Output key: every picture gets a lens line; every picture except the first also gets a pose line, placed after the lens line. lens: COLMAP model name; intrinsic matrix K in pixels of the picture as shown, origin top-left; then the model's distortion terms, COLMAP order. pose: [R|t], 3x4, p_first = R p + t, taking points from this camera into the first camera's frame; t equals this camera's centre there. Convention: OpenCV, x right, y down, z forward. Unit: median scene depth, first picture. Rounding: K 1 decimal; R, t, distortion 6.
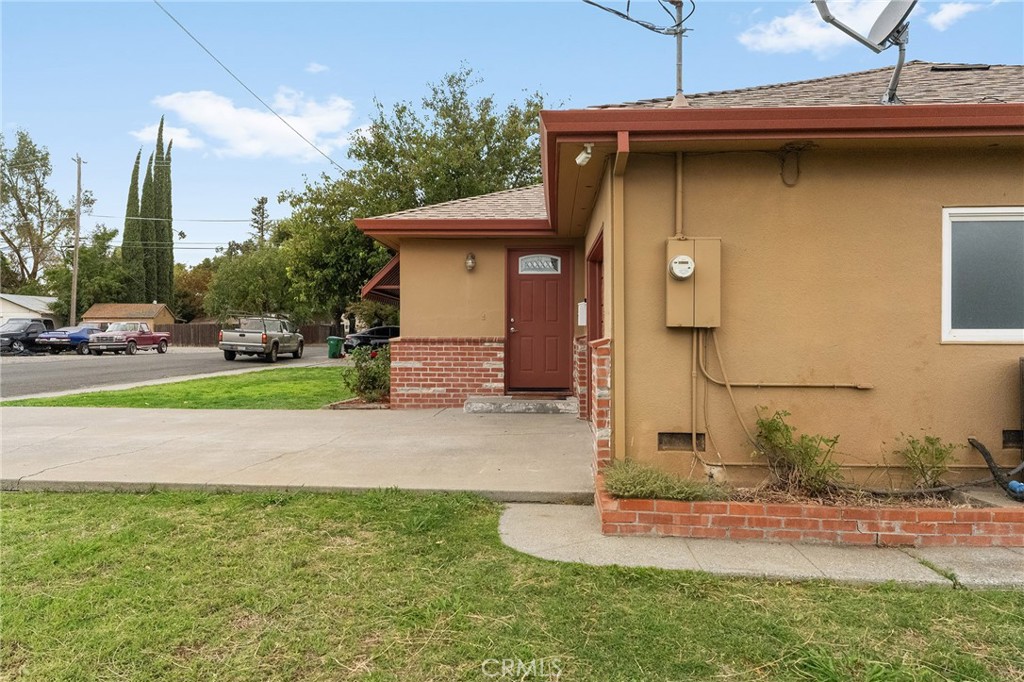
lens RADIAL K [[741.9, 0, 509.3], [0, 741.9, 339.8], [0, 0, 1]] dist [-0.002529, 0.002535]
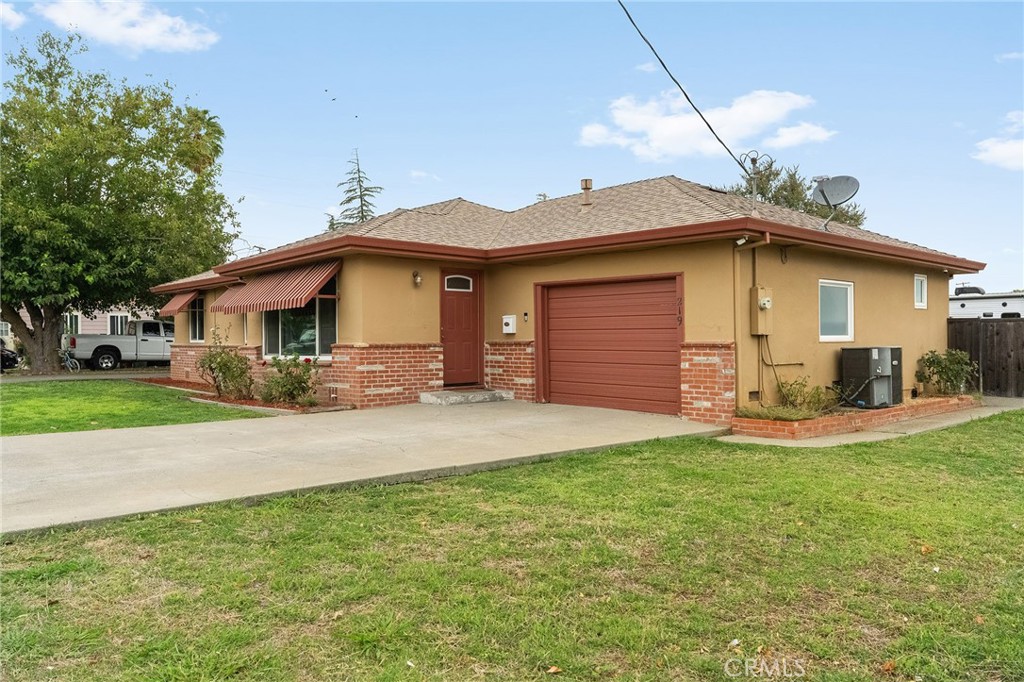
lens RADIAL K [[761.8, 0, 513.5], [0, 761.8, 339.9], [0, 0, 1]] dist [0.002462, 0.001113]
pose [[0.696024, -0.005877, 0.717995, -0.816134], [0.011880, 0.999924, -0.003332, -0.002282], [-0.717921, 0.010849, 0.696041, 0.051610]]
